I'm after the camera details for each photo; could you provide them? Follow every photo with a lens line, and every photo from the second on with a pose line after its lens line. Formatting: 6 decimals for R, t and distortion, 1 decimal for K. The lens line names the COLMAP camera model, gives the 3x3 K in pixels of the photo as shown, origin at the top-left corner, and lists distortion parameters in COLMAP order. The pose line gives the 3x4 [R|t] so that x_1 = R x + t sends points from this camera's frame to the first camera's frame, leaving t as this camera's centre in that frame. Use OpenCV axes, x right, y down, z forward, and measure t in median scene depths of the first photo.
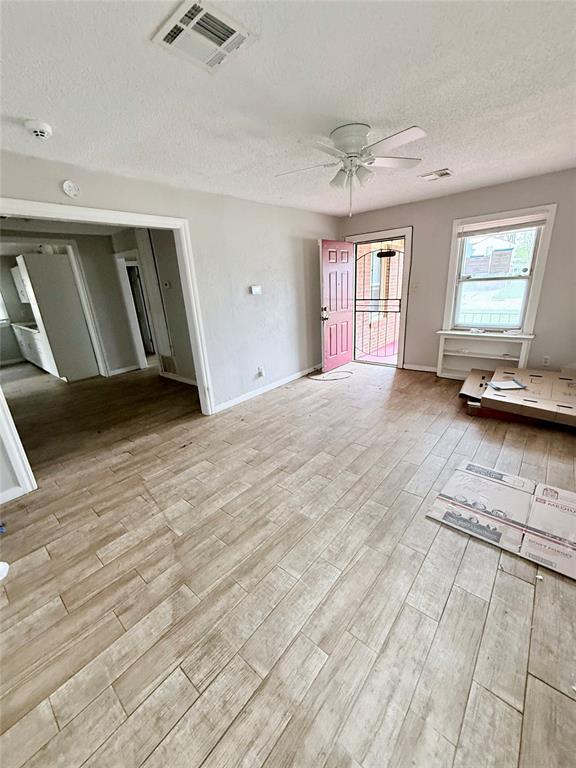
lens RADIAL K [[305.3, 0, 289.6], [0, 305.3, 382.9], [0, 0, 1]] dist [-0.002622, -0.000139]
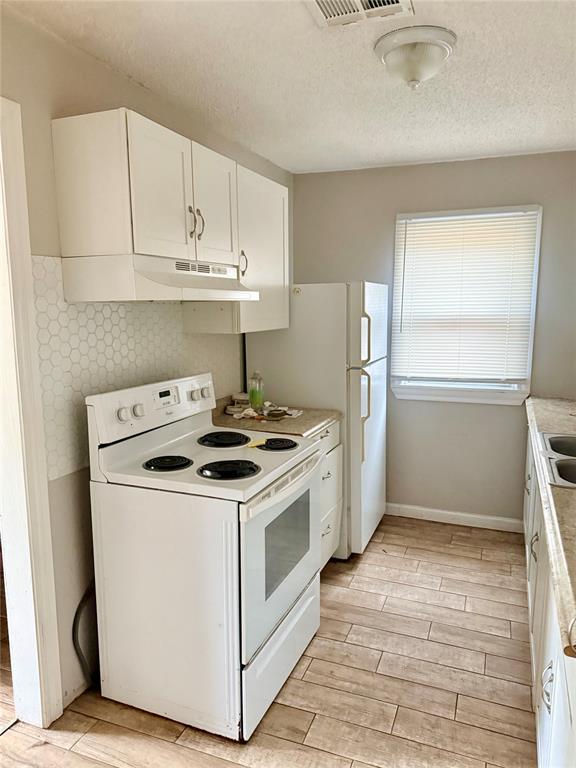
lens RADIAL K [[554.2, 0, 286.8], [0, 554.2, 388.3], [0, 0, 1]] dist [0.073566, -0.087544]
pose [[0.328053, 0.190929, -0.925164, -1.083128], [-0.314061, 0.945697, 0.083804, -0.364574], [0.890925, 0.263066, 0.370202, 1.281236]]
